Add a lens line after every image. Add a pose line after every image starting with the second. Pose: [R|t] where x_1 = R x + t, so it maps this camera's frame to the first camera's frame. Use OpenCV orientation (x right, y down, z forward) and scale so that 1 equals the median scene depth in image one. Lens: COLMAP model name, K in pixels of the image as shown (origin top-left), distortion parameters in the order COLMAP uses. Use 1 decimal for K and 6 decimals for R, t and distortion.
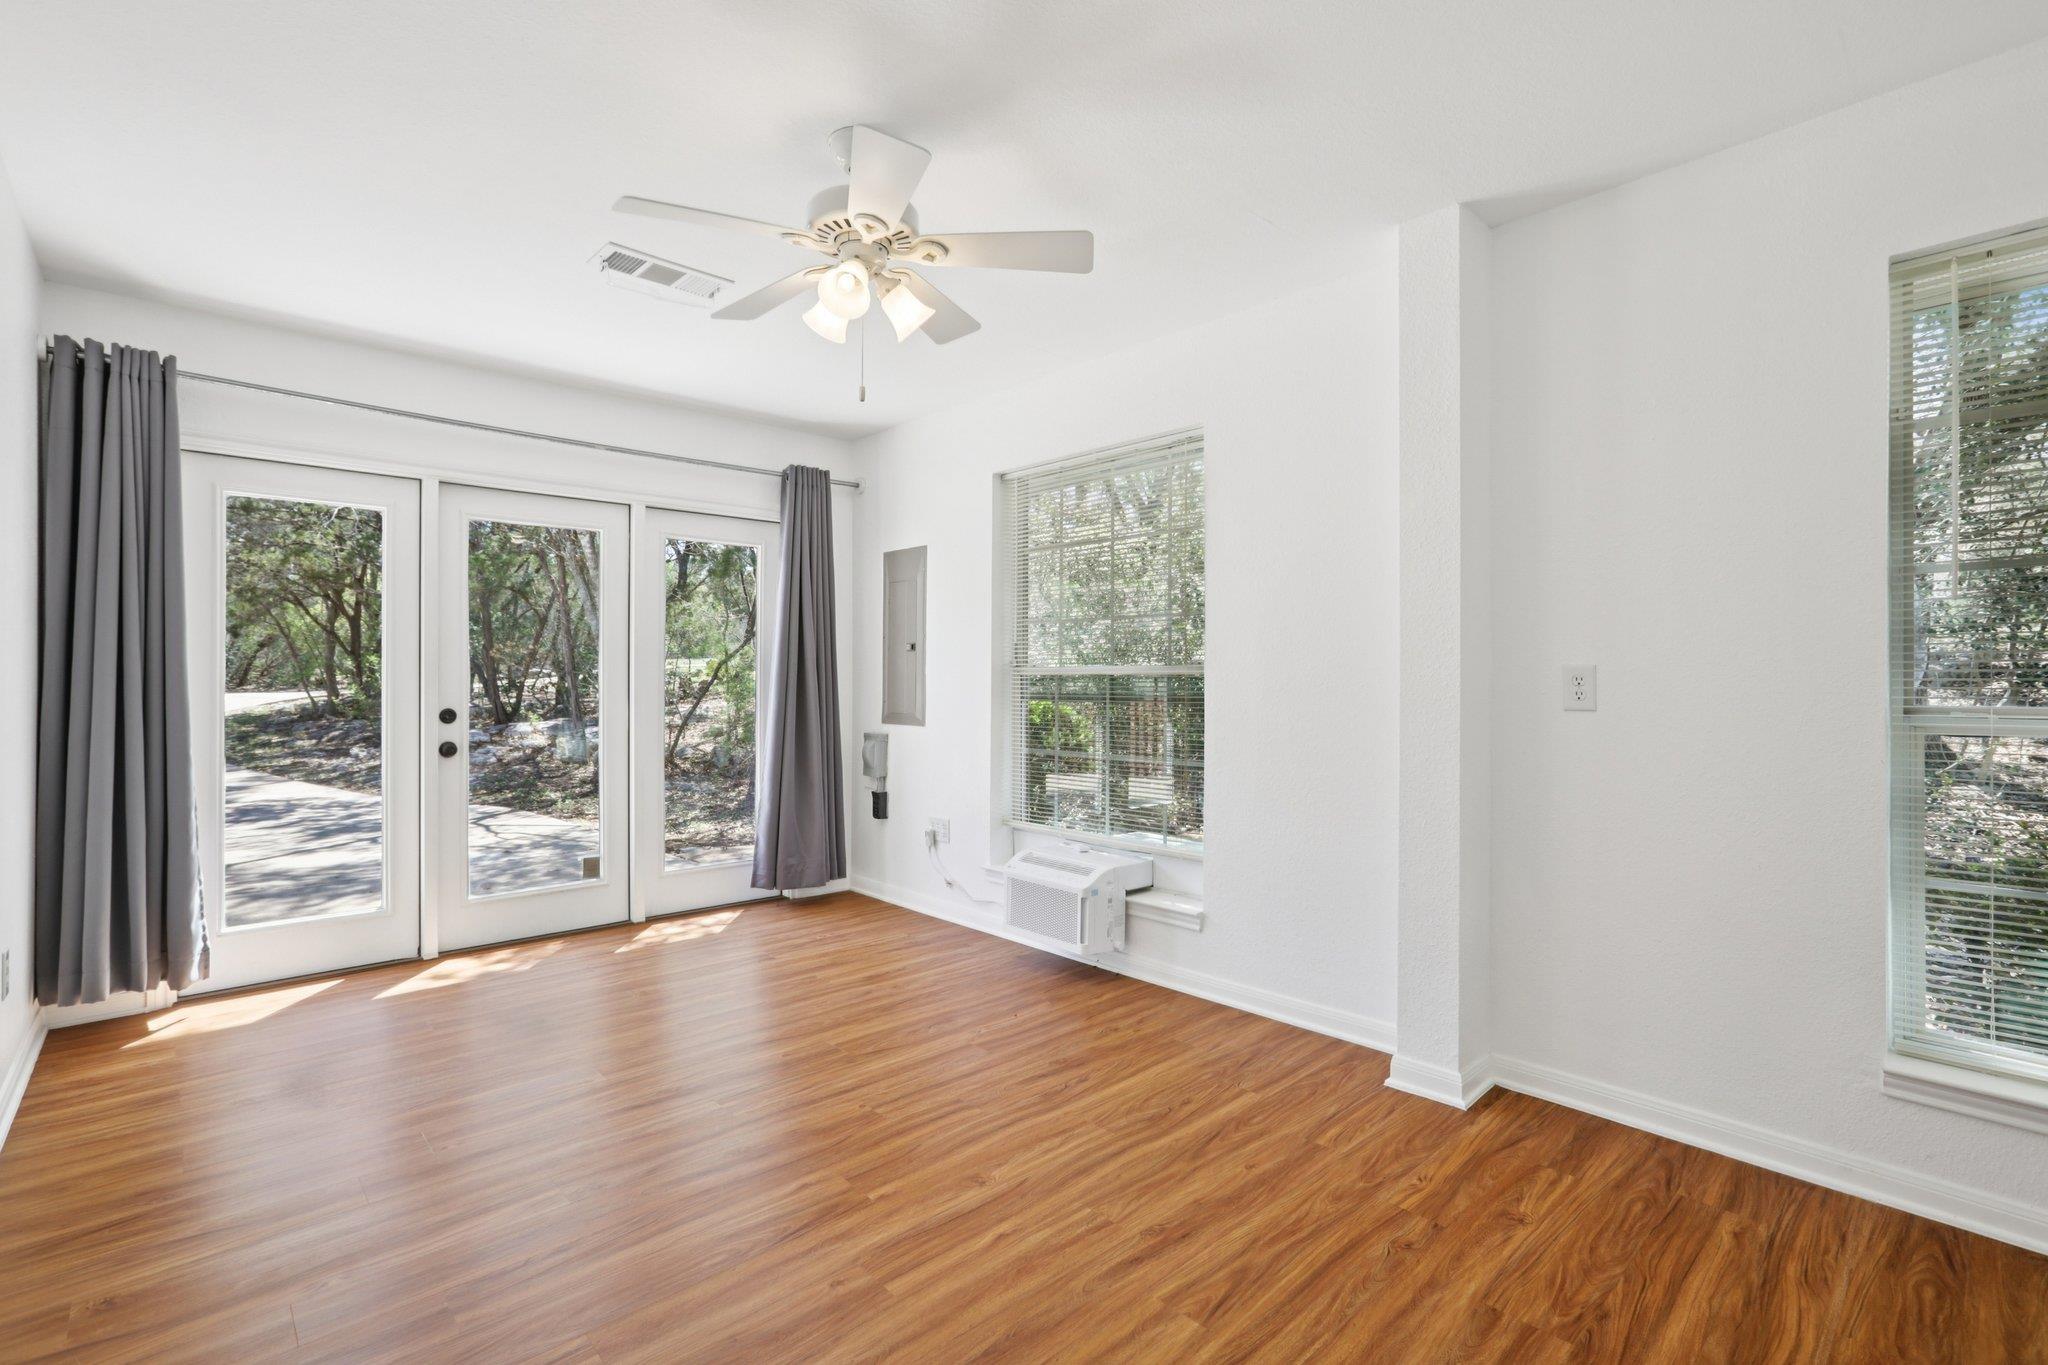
lens RADIAL K [[948.3, 0, 1019.4], [0, 948.3, 670.6], [0, 0, 1]] dist [-0.003976, 0.000540]
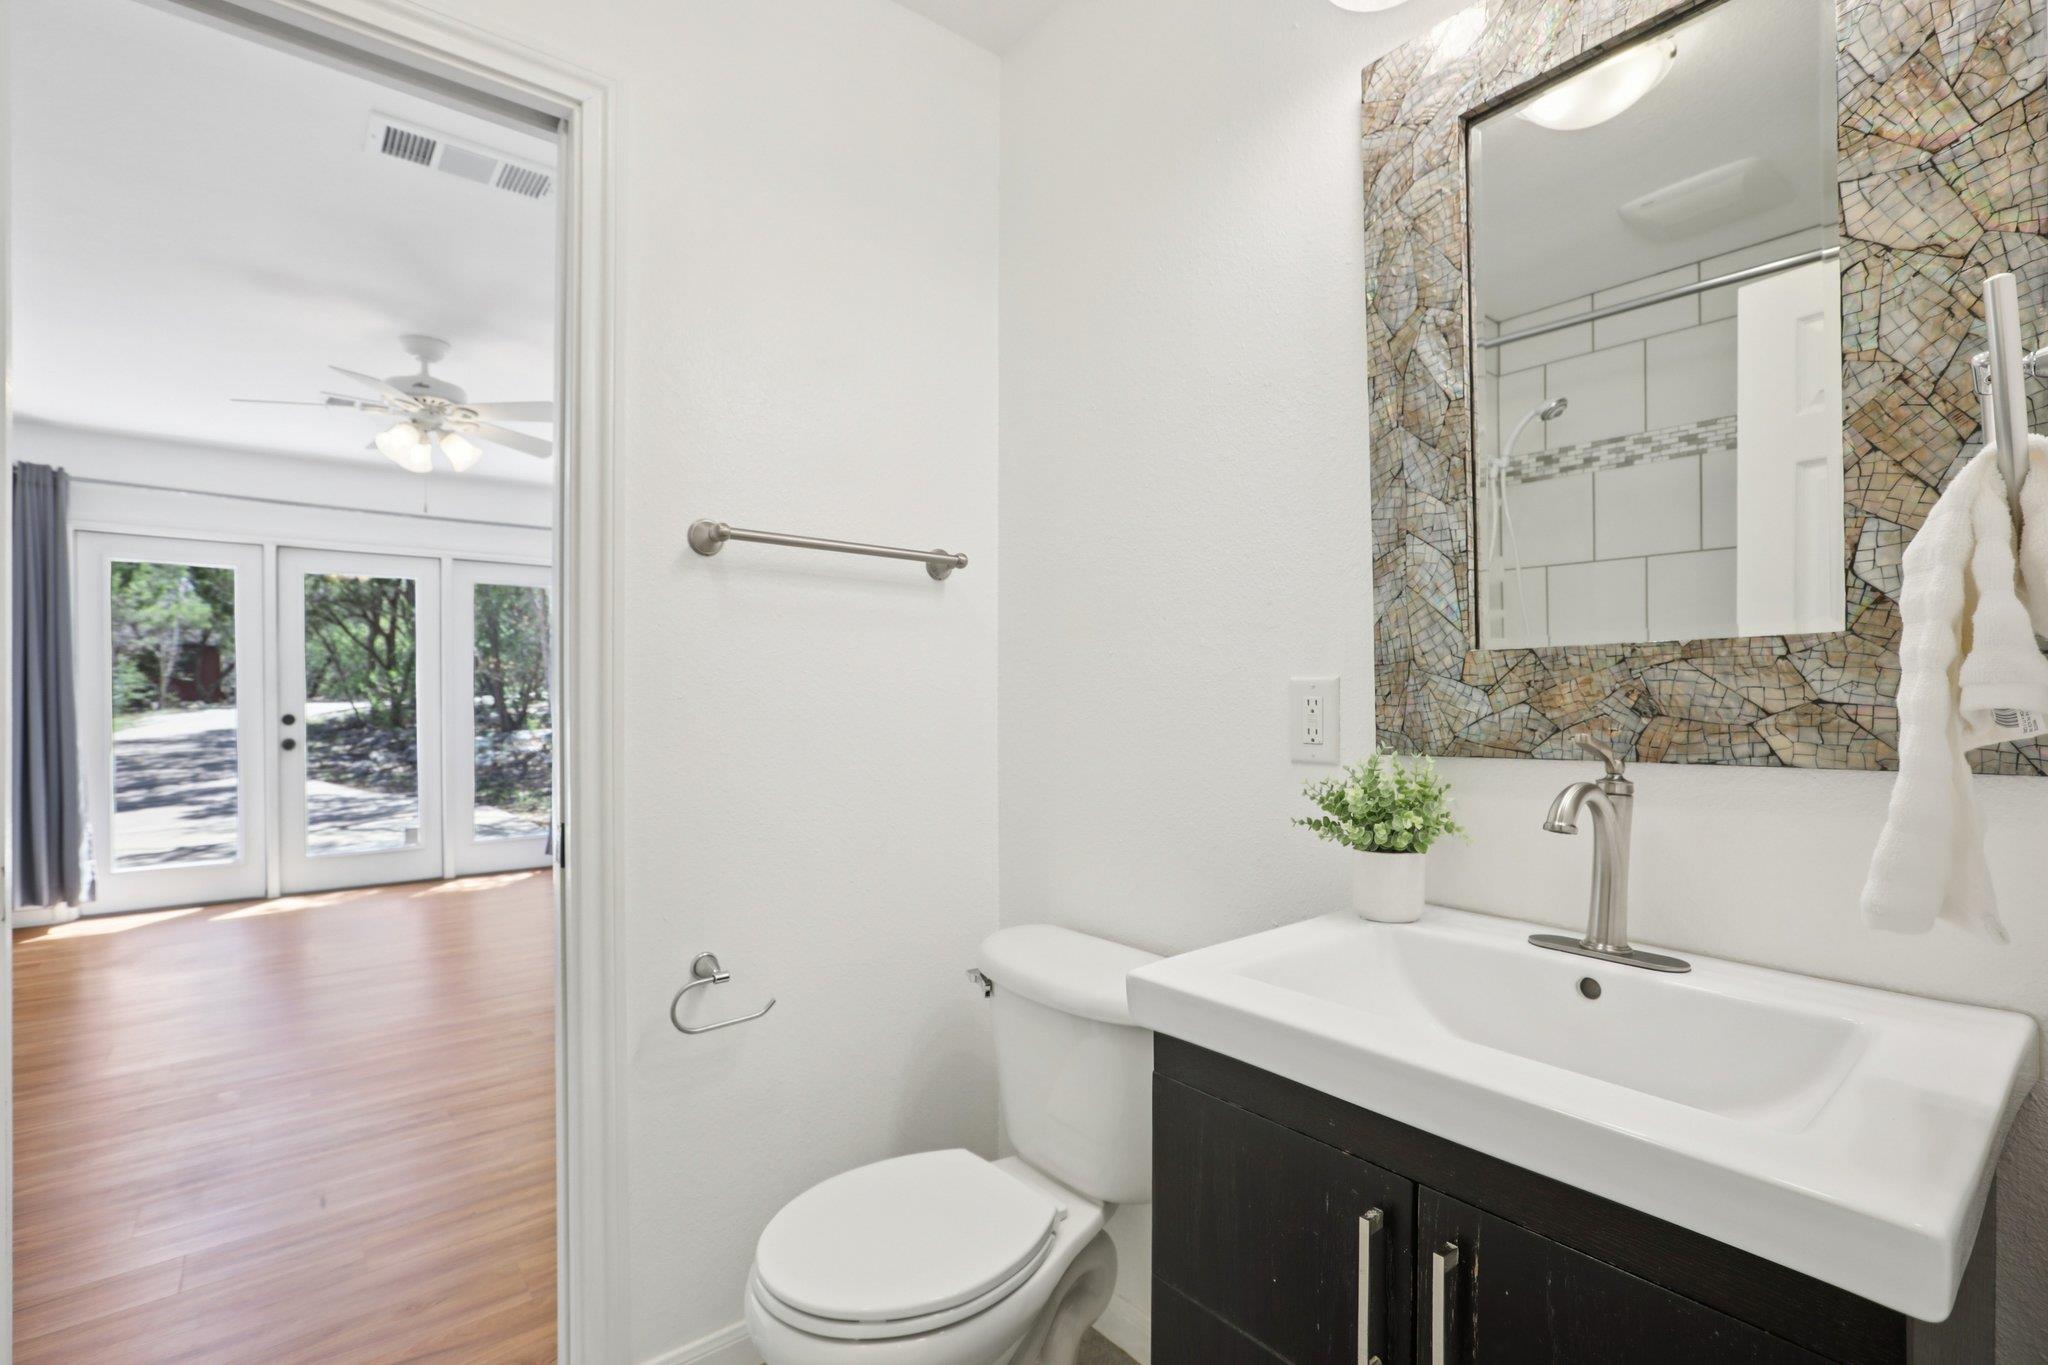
lens RADIAL K [[948.3, 0, 1031.7], [0, 948.3, 697.4], [0, 0, 1]] dist [-0.003976, 0.000540]
pose [[0.998001, 0.002304, -0.063160, 0.202083], [-0.001403, 0.999897, 0.014313, -0.001559], [0.063186, -0.014196, 0.997901, -0.104414]]
